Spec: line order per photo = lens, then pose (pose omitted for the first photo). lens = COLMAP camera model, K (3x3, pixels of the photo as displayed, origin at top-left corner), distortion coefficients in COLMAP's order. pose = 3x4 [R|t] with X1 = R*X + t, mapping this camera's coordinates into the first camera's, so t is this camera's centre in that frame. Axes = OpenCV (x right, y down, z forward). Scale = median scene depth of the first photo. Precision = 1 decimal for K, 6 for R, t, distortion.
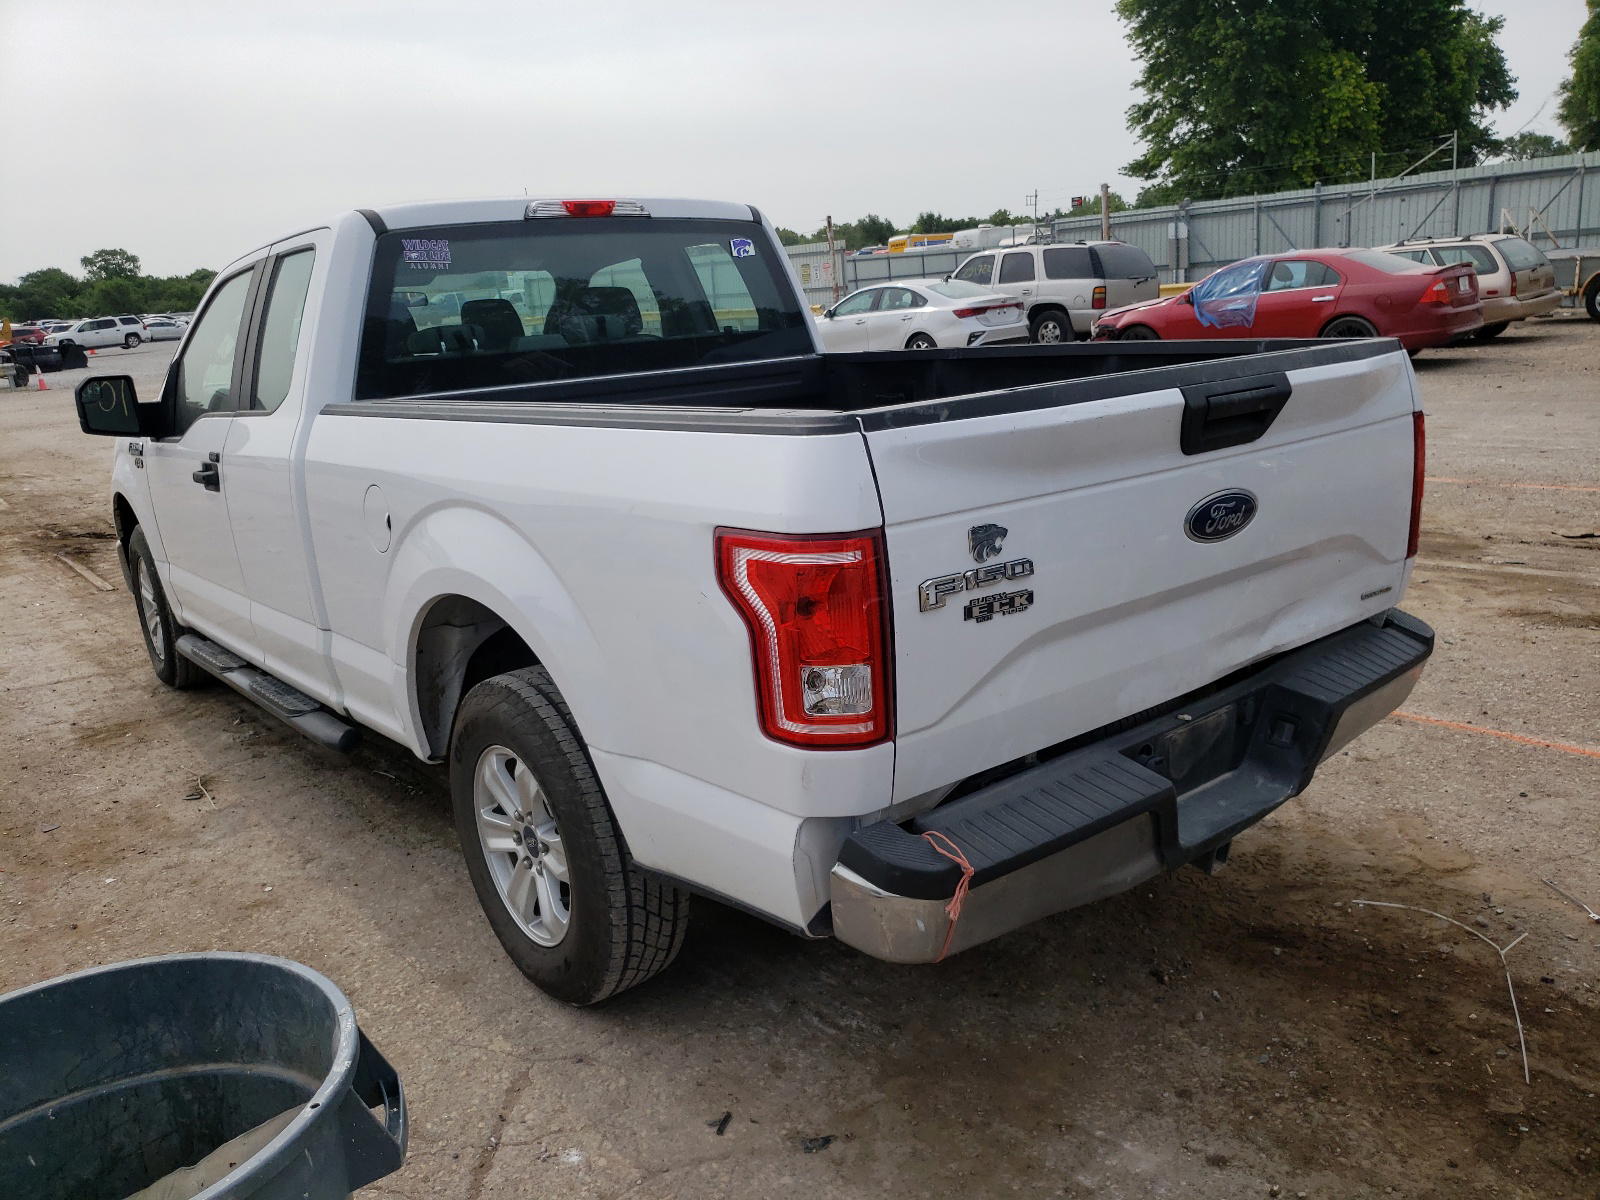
lens RADIAL K [[1249.4, 0, 800.0], [0, 1249.4, 600.0], [0, 0, 1]] dist [0.012866, 0.006227]
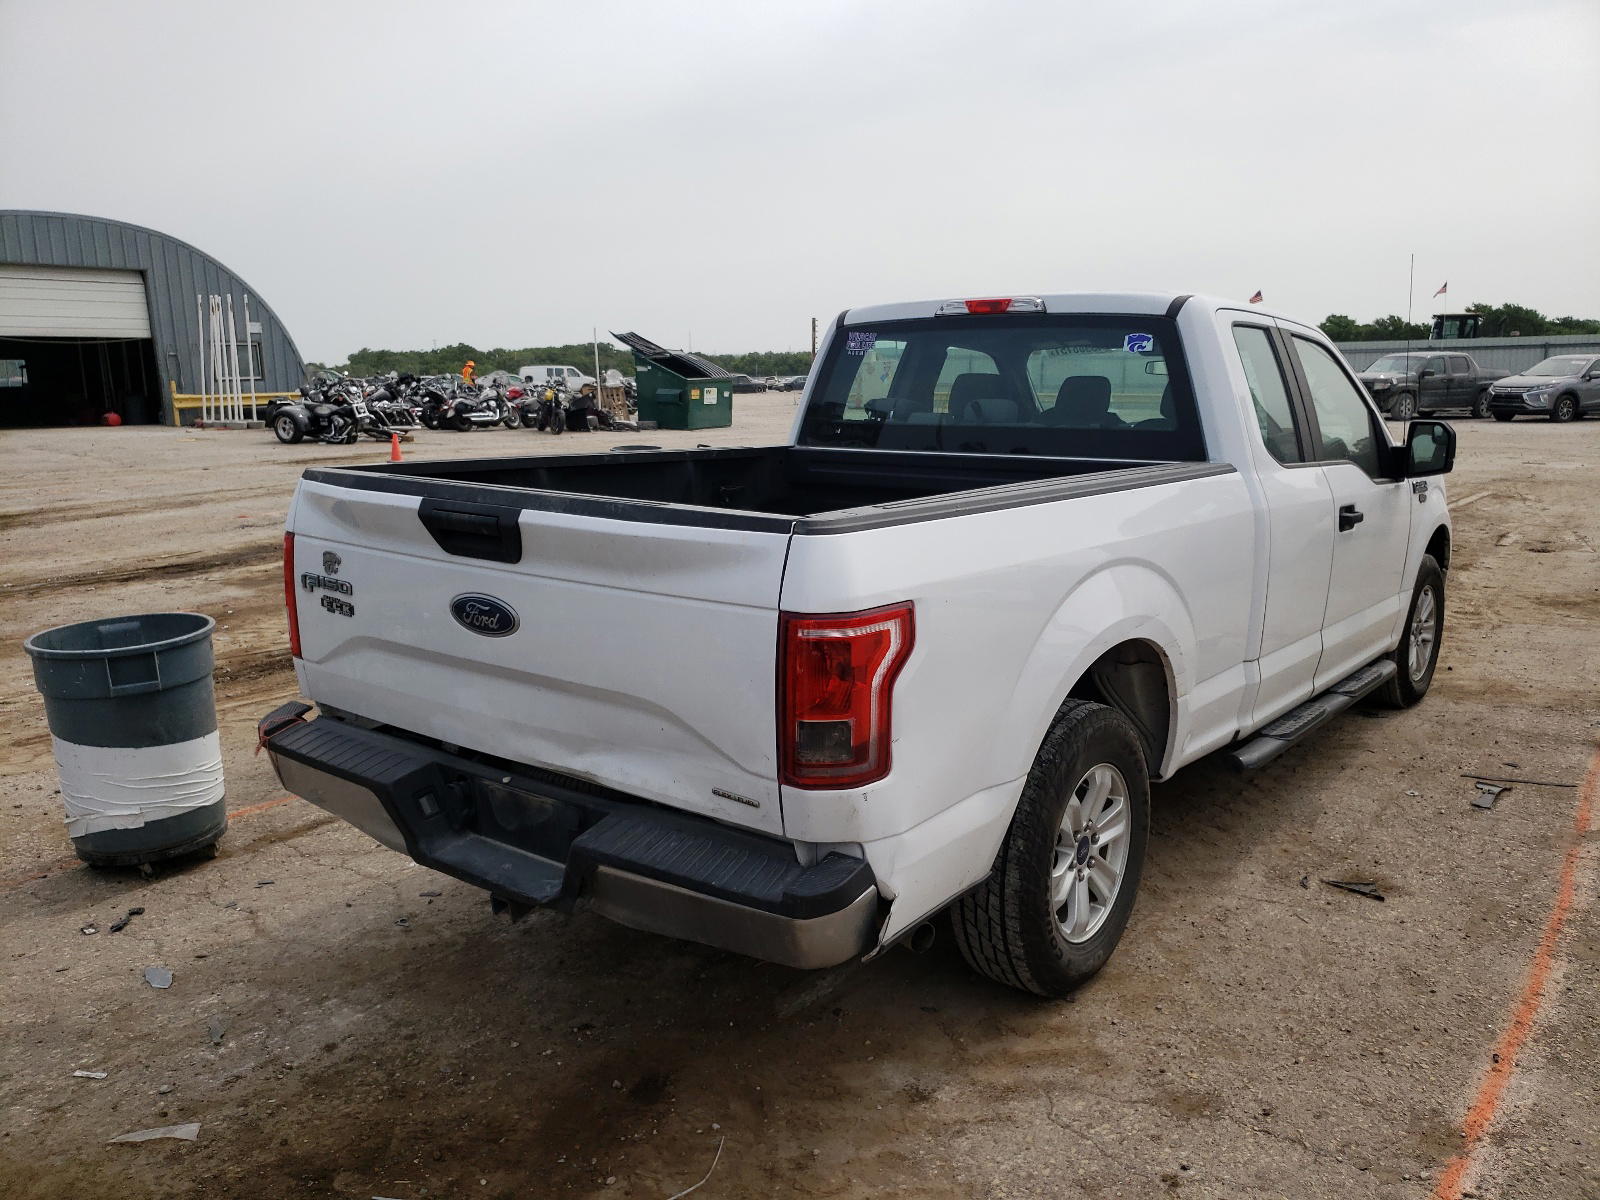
lens RADIAL K [[1233.2, 0, 799.2], [0, 1233.2, 607.2], [0, 0, 1]] dist [0.001734, 0.007567]
pose [[0.234389, 0.247544, -0.940098, 1.317224], [-0.244996, 0.950865, 0.189295, -0.323124], [0.940765, 0.185952, 0.283520, 0.829123]]
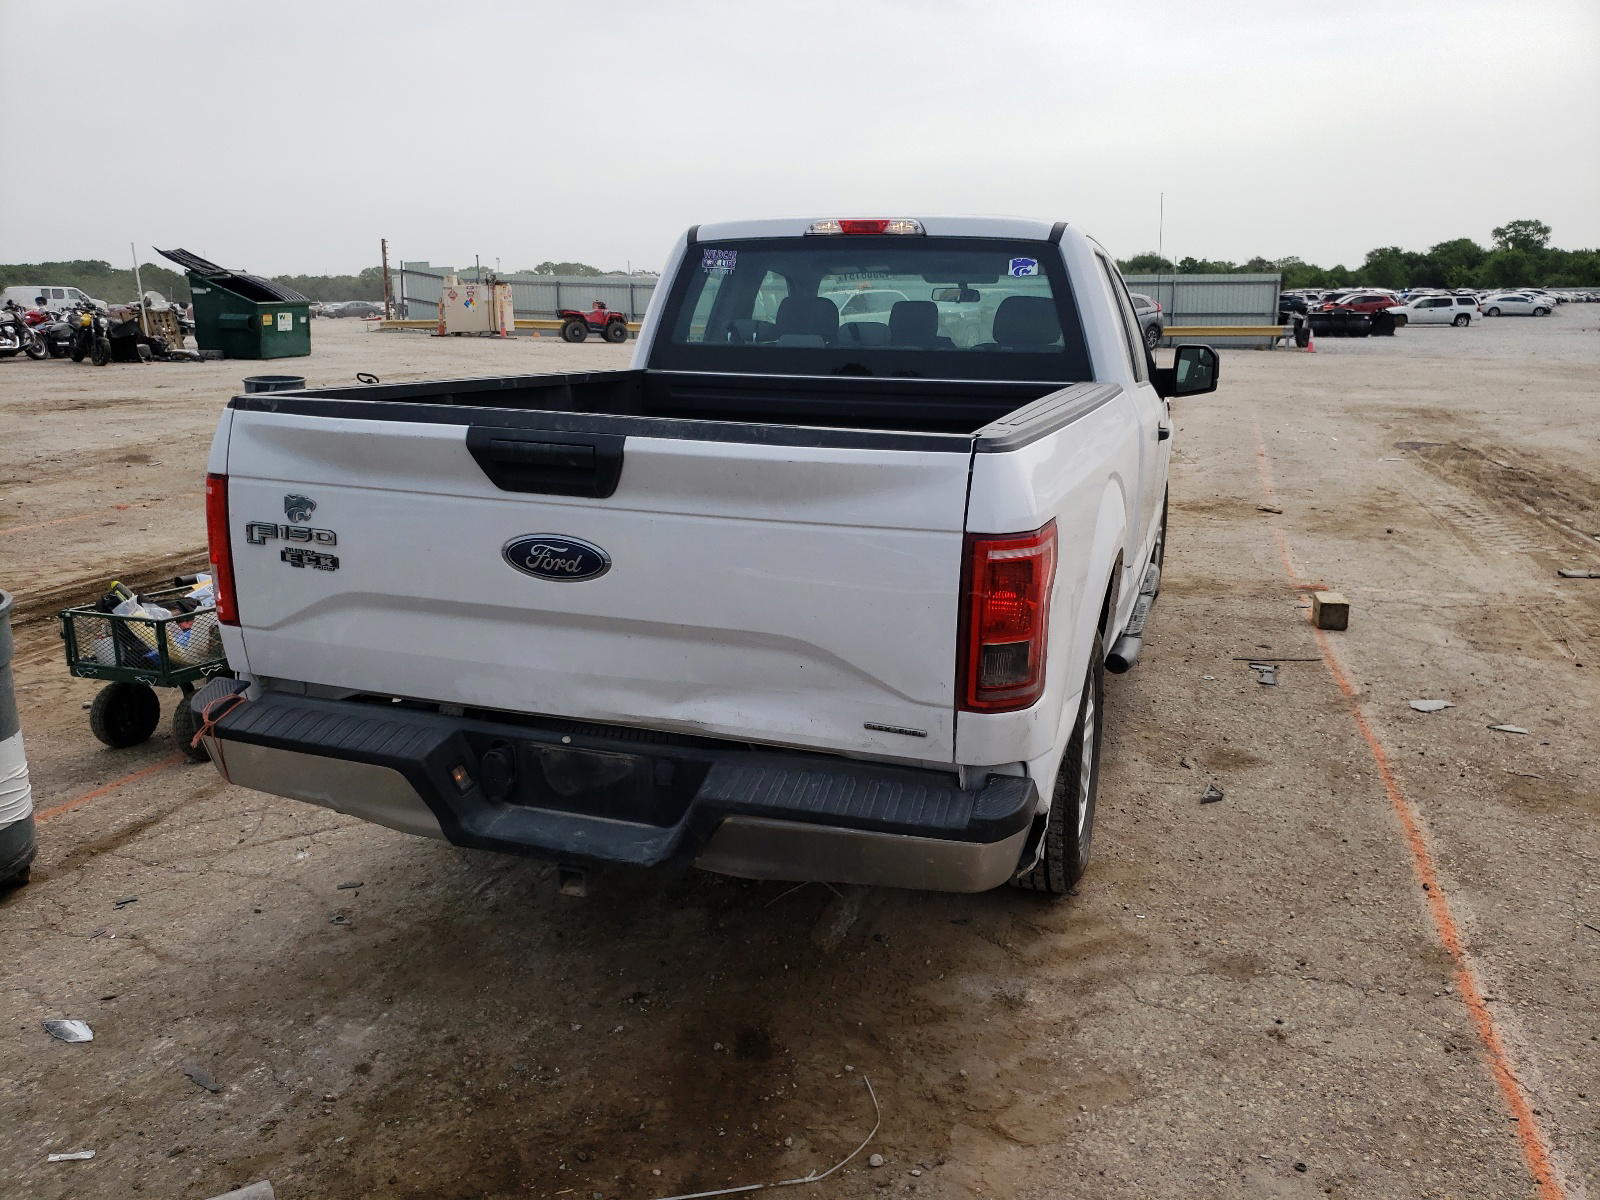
lens RADIAL K [[1240.3, 0, 800.0], [0, 1240.3, 600.0], [0, 0, 1]] dist [0.001692, -0.002820]
pose [[0.544911, 0.266046, -0.795168, 1.128117], [-0.245692, 0.957365, 0.151946, -0.212324], [0.801690, 0.112569, 0.587044, 0.485422]]
